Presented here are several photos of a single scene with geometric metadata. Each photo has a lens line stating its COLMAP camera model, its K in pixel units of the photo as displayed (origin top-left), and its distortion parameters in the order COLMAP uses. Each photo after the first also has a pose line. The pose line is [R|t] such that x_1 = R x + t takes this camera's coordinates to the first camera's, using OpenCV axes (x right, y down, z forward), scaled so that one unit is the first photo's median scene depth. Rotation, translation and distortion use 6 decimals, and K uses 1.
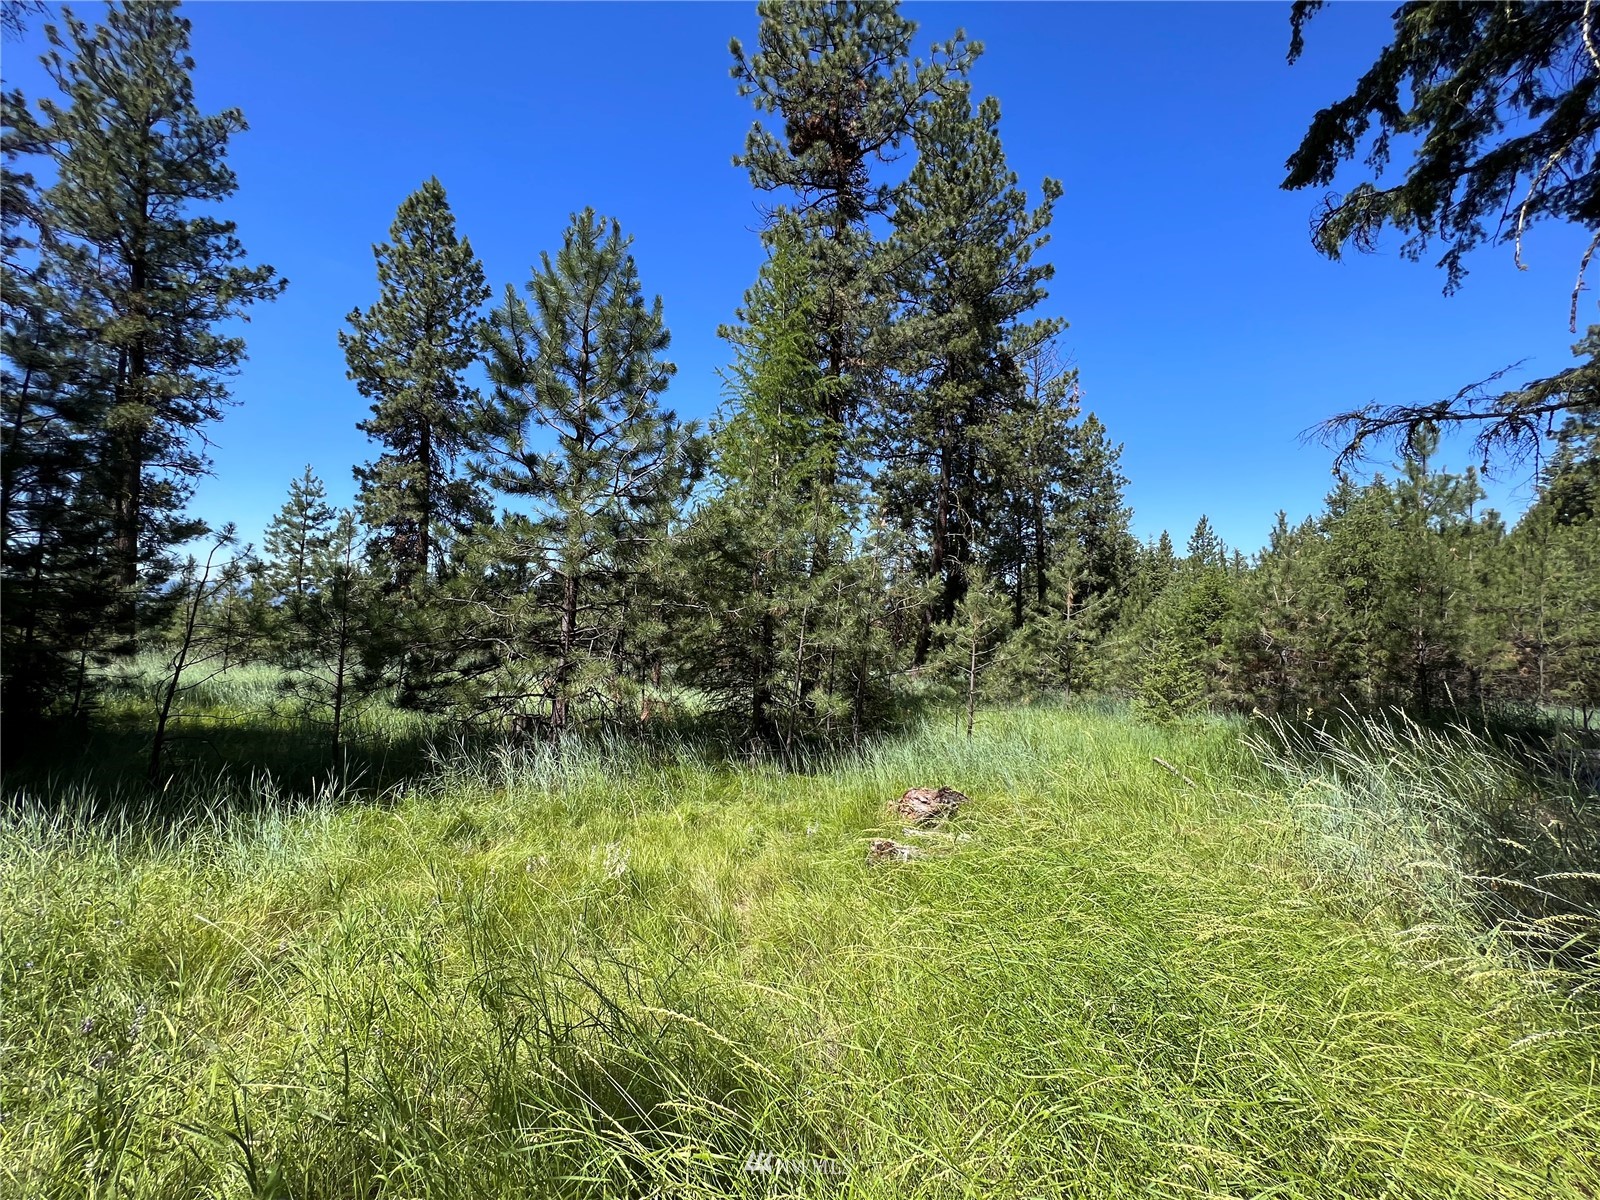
lens RADIAL K [[640.2, 0, 798.8], [0, 640.2, 600.2], [0, 0, 1]] dist [0.002020, 0.000202]
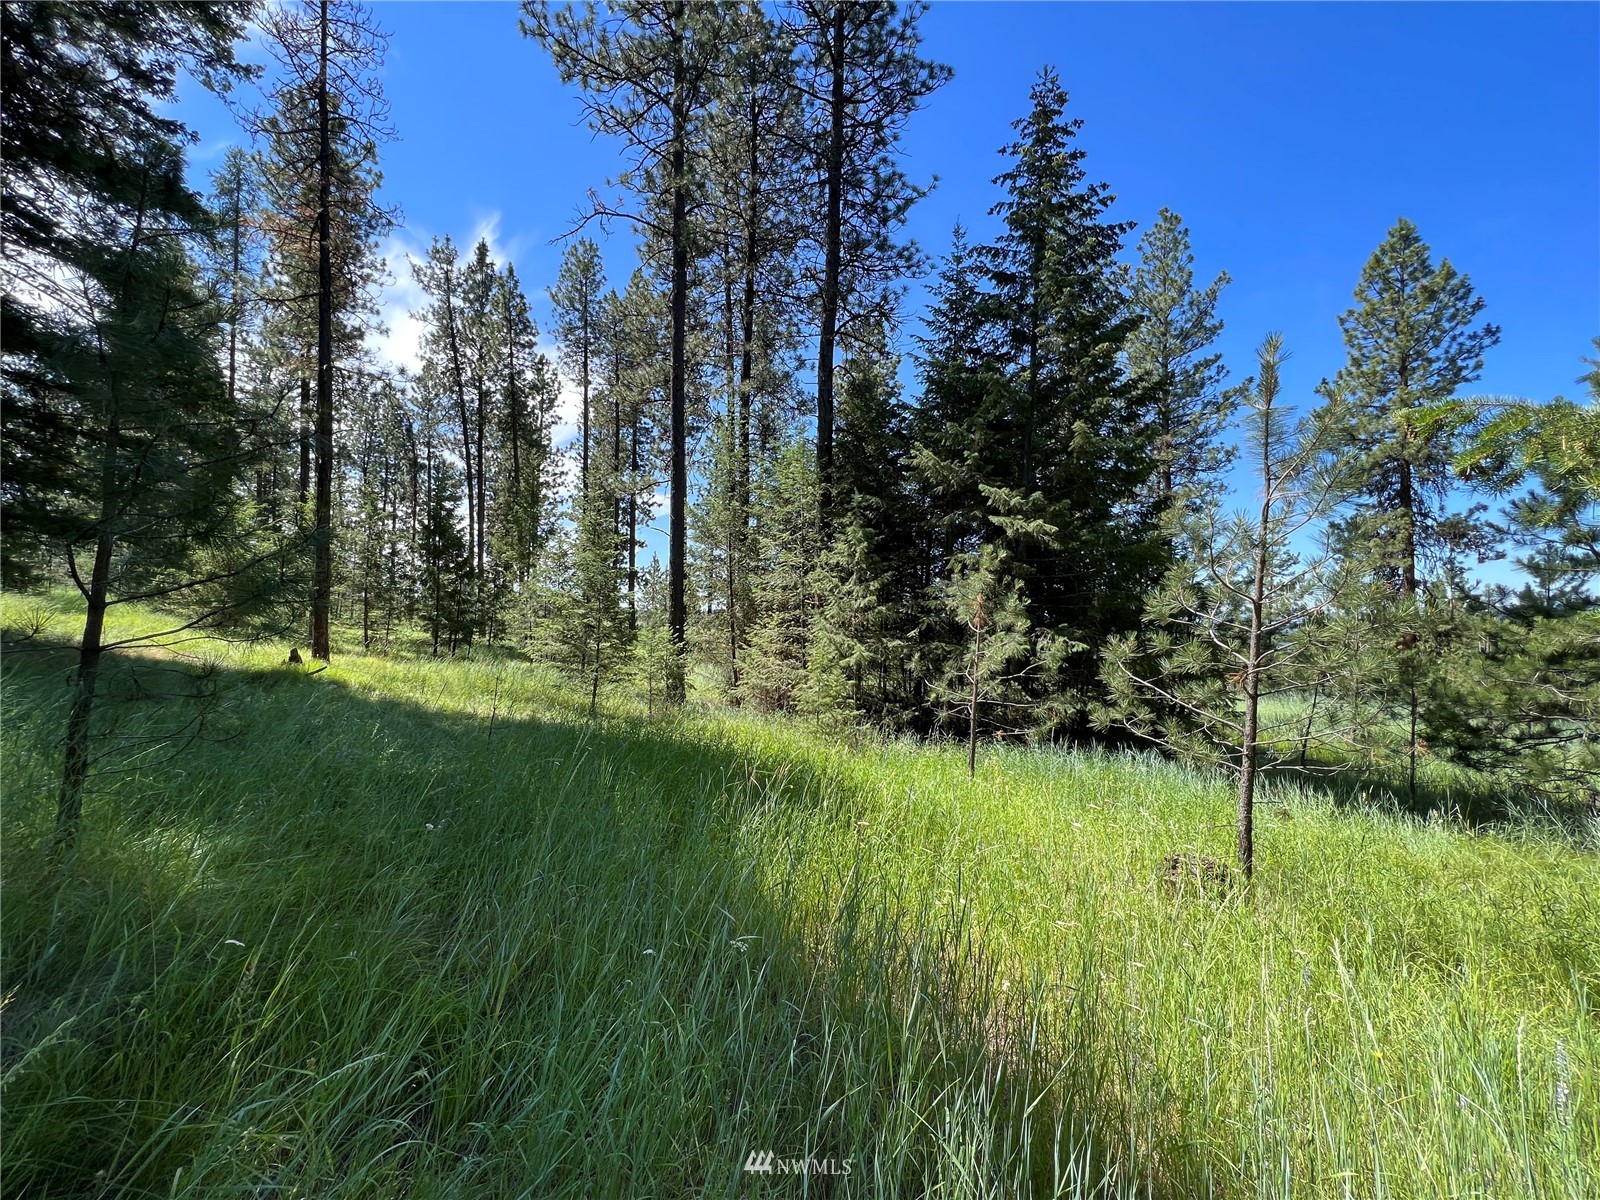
lens RADIAL K [[640.2, 0, 798.8], [0, 640.2, 600.2], [0, 0, 1]] dist [0.002020, 0.000202]
pose [[0.305463, -0.052133, -0.950776, 0.061608], [0.014066, 0.998638, -0.050238, -0.033850], [0.952100, 0.001973, 0.305780, -0.194527]]
